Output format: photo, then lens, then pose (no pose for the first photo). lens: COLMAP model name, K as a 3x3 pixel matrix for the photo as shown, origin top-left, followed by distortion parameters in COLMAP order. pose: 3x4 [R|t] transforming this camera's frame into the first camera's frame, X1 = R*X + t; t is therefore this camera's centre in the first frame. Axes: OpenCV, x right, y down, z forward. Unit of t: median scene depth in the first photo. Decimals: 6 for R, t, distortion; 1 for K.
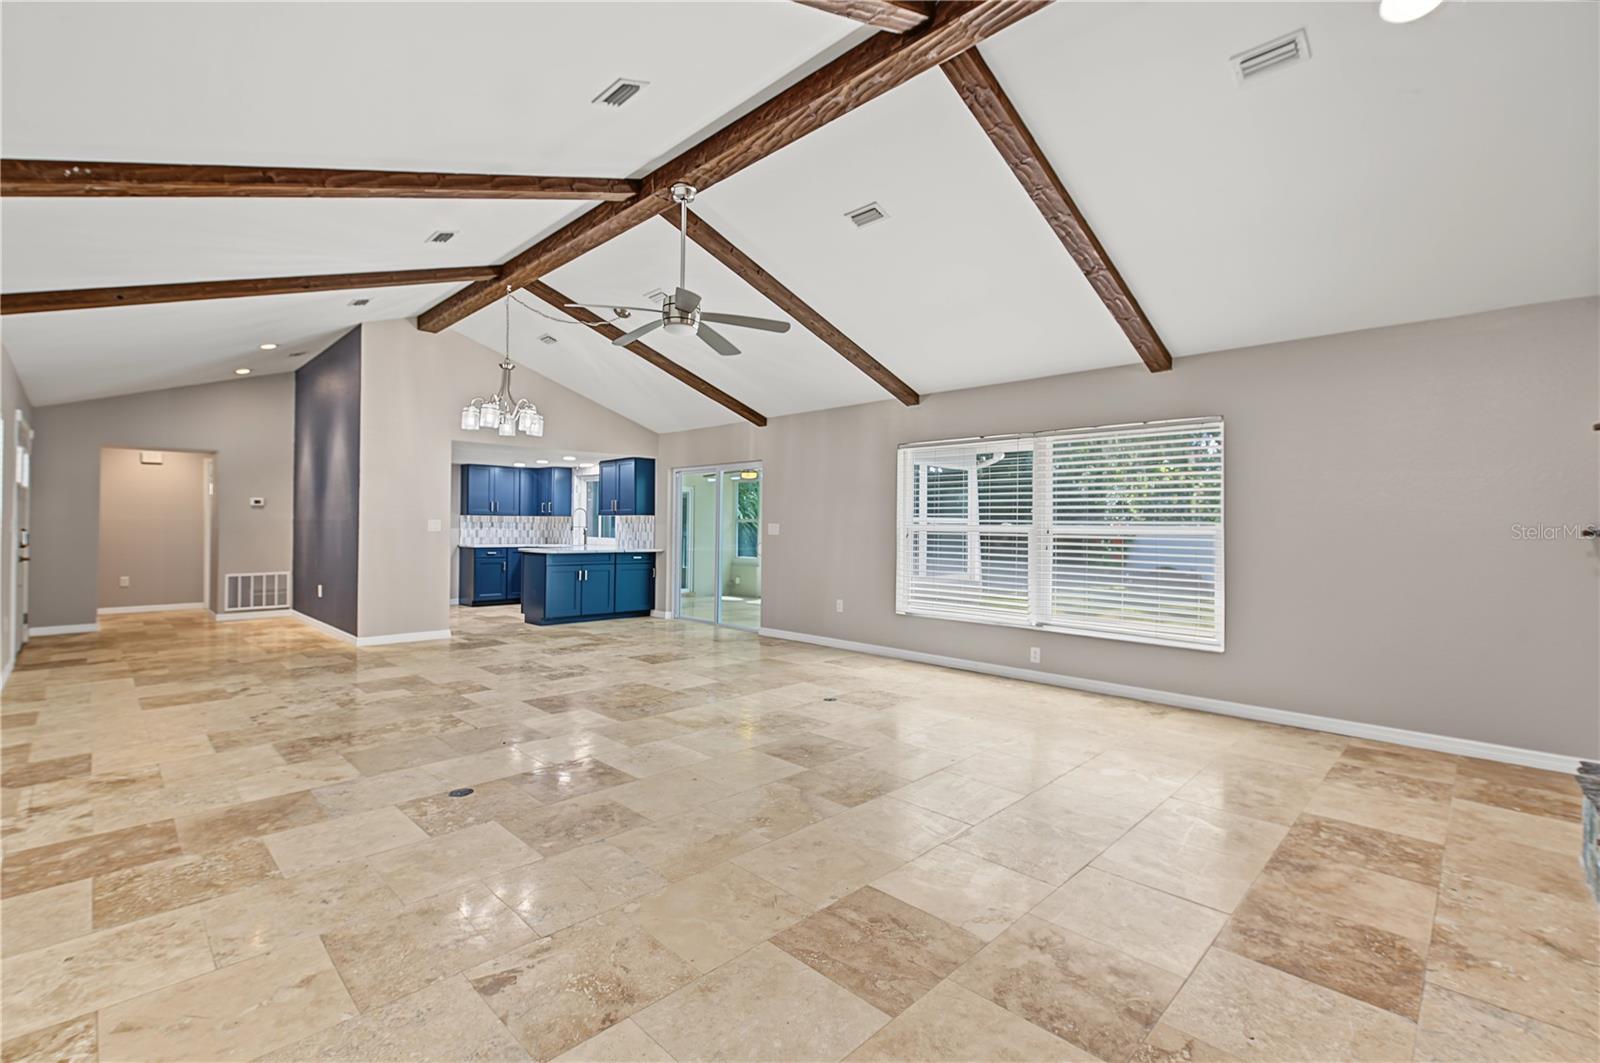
lens RADIAL K [[699.4, 0, 803.8], [0, 699.4, 530.5], [0, 0, 1]] dist [-0.000555, -0.002391]
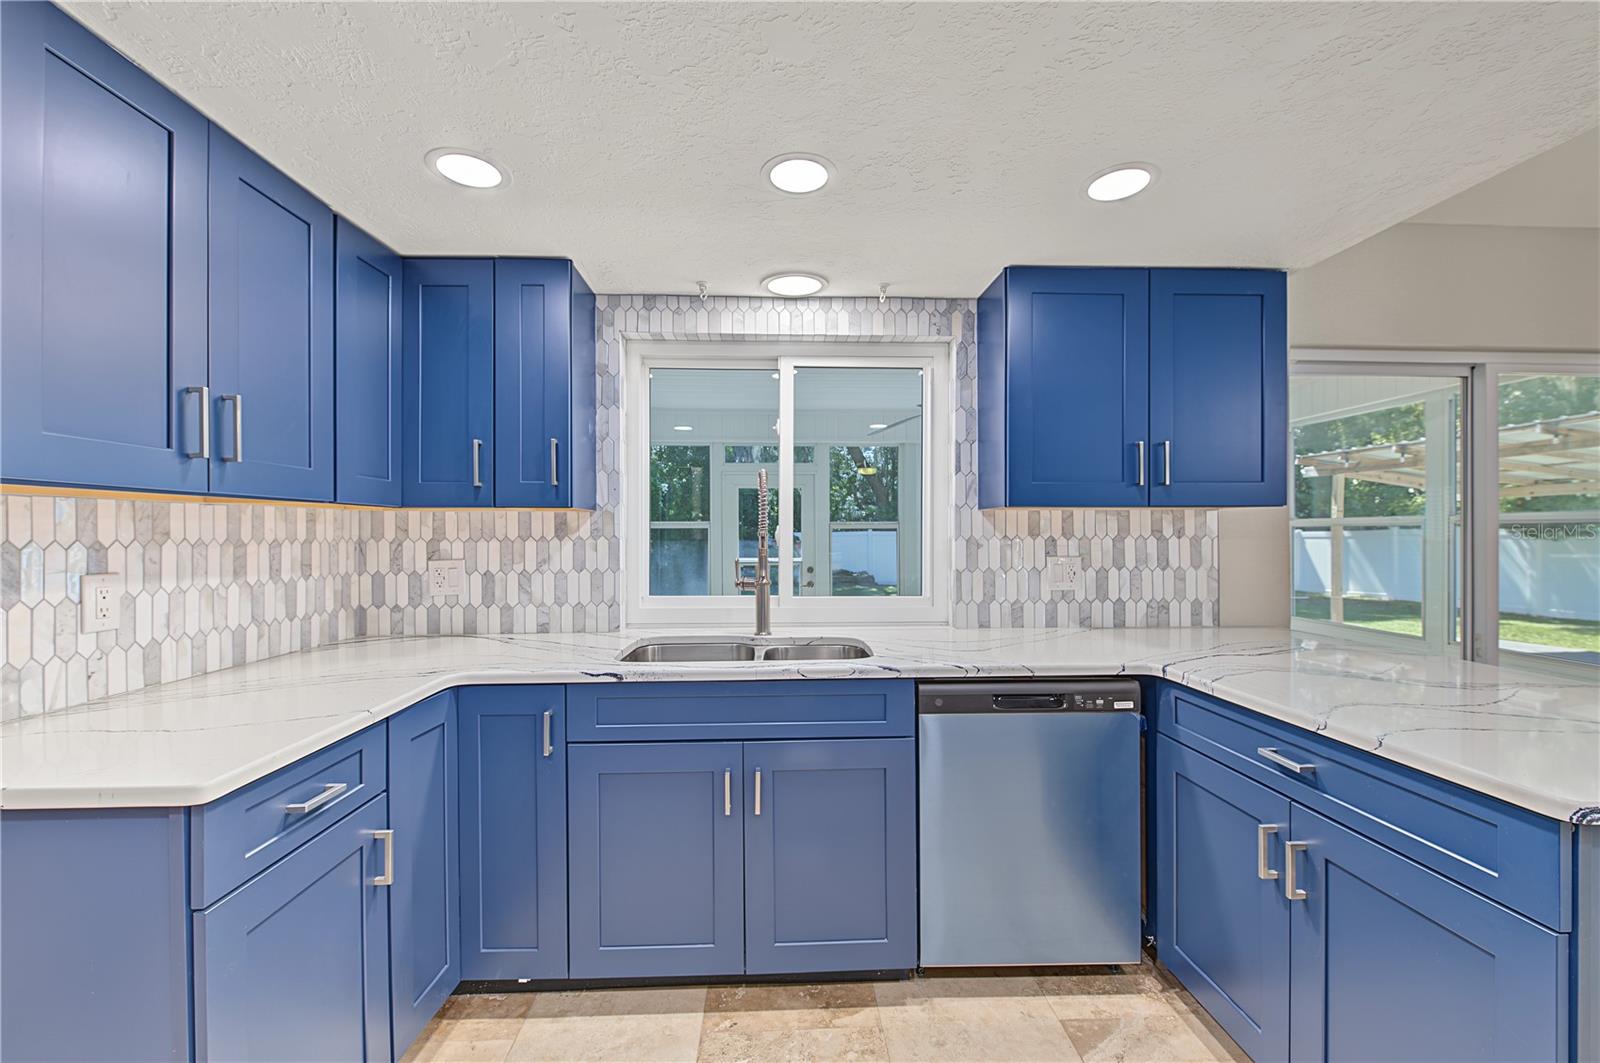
lens RADIAL K [[654.4, 0, 804.3], [0, 654.4, 538.1], [0, 0, 1]] dist [0.000188, -0.002201]
pose [[0.671846, -0.020716, 0.740401, -0.446558], [0.009360, 0.999766, 0.019479, -0.014533], [-0.740632, -0.006157, 0.671883, 0.809568]]
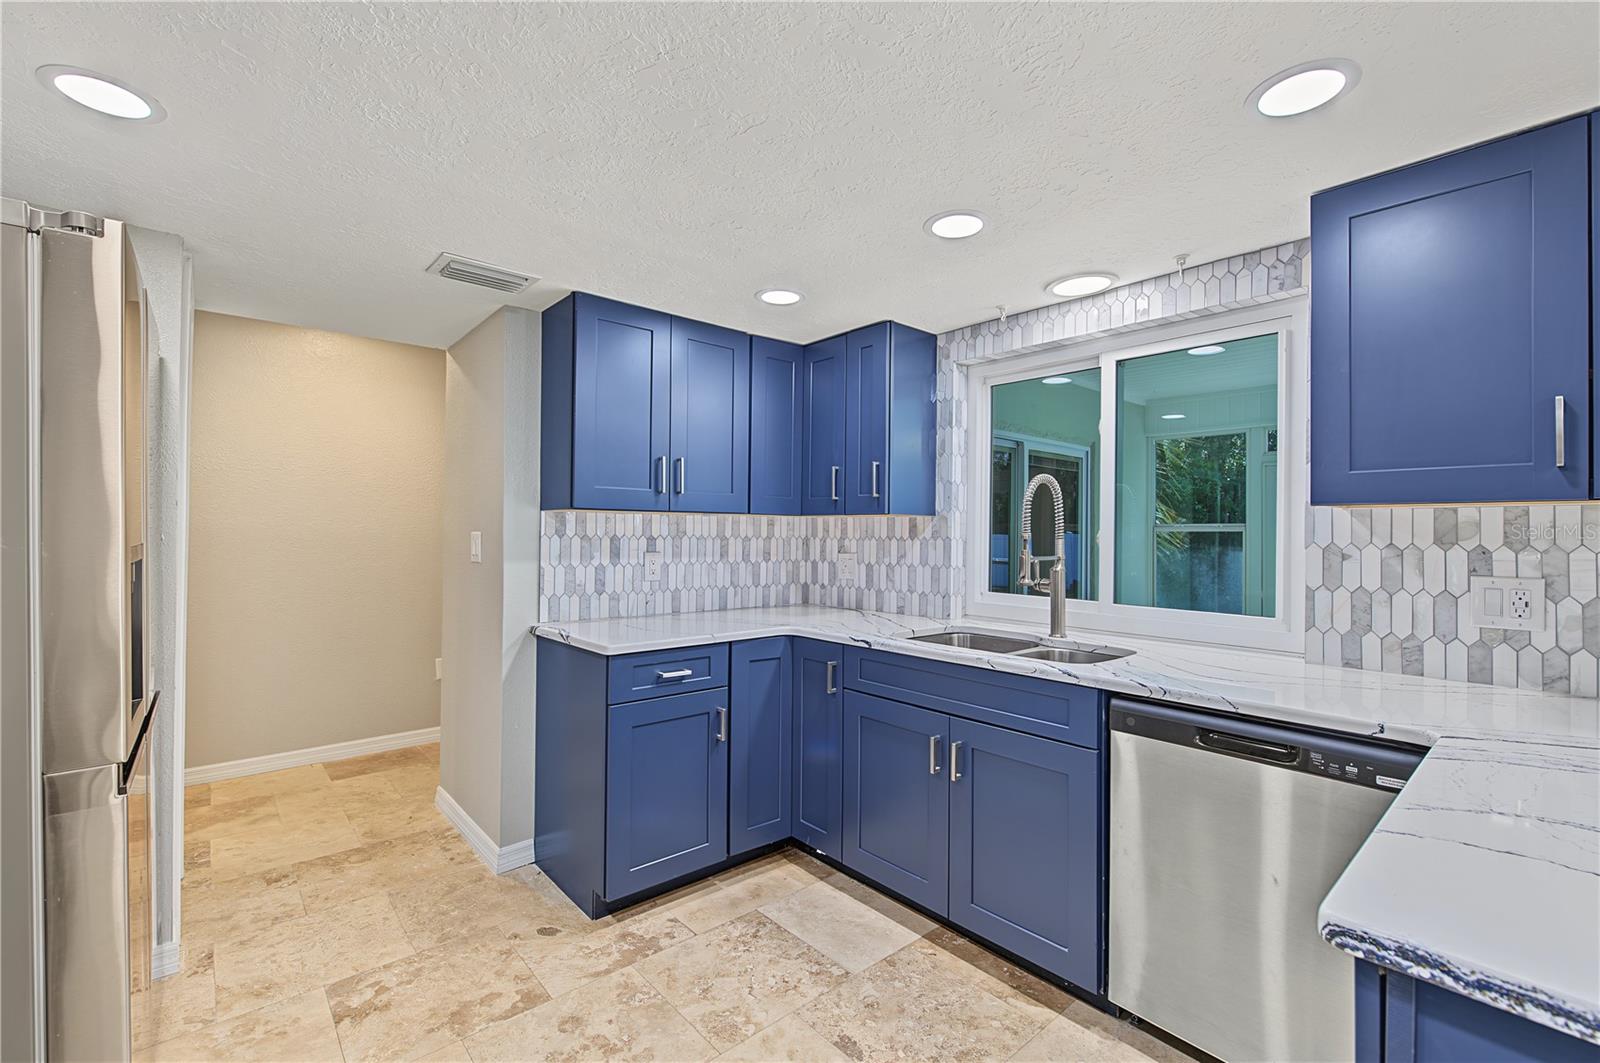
lens RADIAL K [[699.4, 0, 800.7], [0, 699.4, 531.7], [0, 0, 1]] dist [-0.000555, -0.002391]
pose [[0.997771, -0.004247, -0.066600, -0.368220], [0.004243, 0.999991, -0.000201, -0.013900], [0.066600, -0.000082, 0.997780, 0.728709]]
